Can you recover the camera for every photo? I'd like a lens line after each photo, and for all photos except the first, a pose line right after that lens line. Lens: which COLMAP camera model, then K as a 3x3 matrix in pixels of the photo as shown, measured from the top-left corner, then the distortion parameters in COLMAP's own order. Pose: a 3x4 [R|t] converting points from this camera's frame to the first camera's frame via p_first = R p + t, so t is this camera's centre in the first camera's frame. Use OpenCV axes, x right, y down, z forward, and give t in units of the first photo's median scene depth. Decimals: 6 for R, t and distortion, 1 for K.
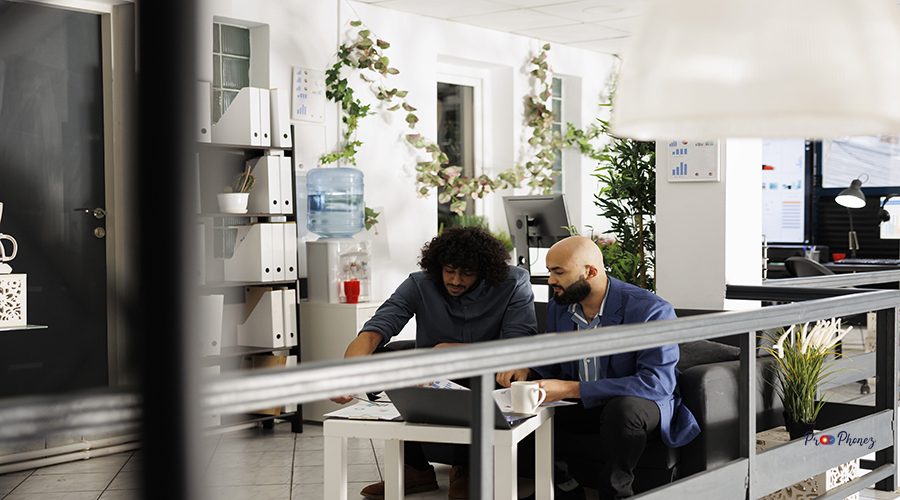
lens RADIAL K [[1313.0, 0, 450.0], [0, 1313.0, 250.0], [0, 0, 1]] dist [-0.000611, 0.002796]
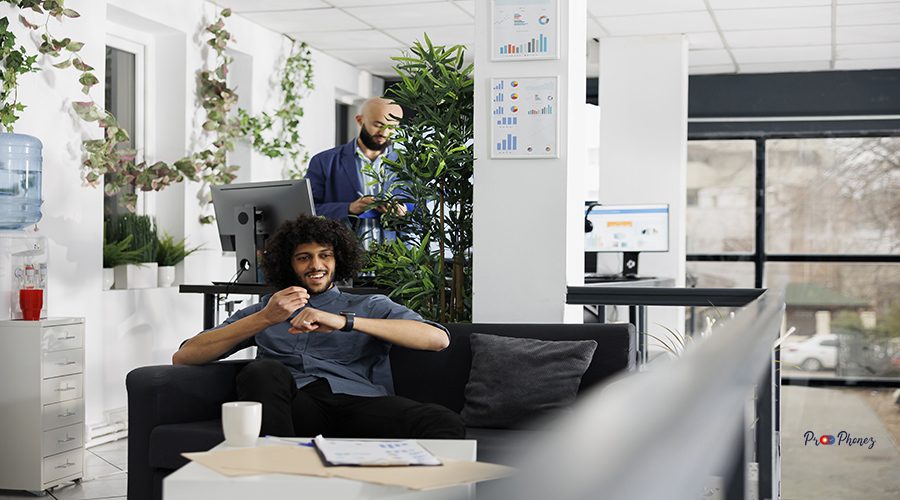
lens RADIAL K [[1313.0, 0, 450.0], [0, 1313.0, 250.0], [0, 0, 1]] dist [-0.000611, 0.002796]
pose [[0.912716, 0.013124, 0.408384, -0.136877], [0.002028, 0.999326, -0.036647, 0.024943], [-0.408589, 0.034277, 0.912074, 0.208093]]
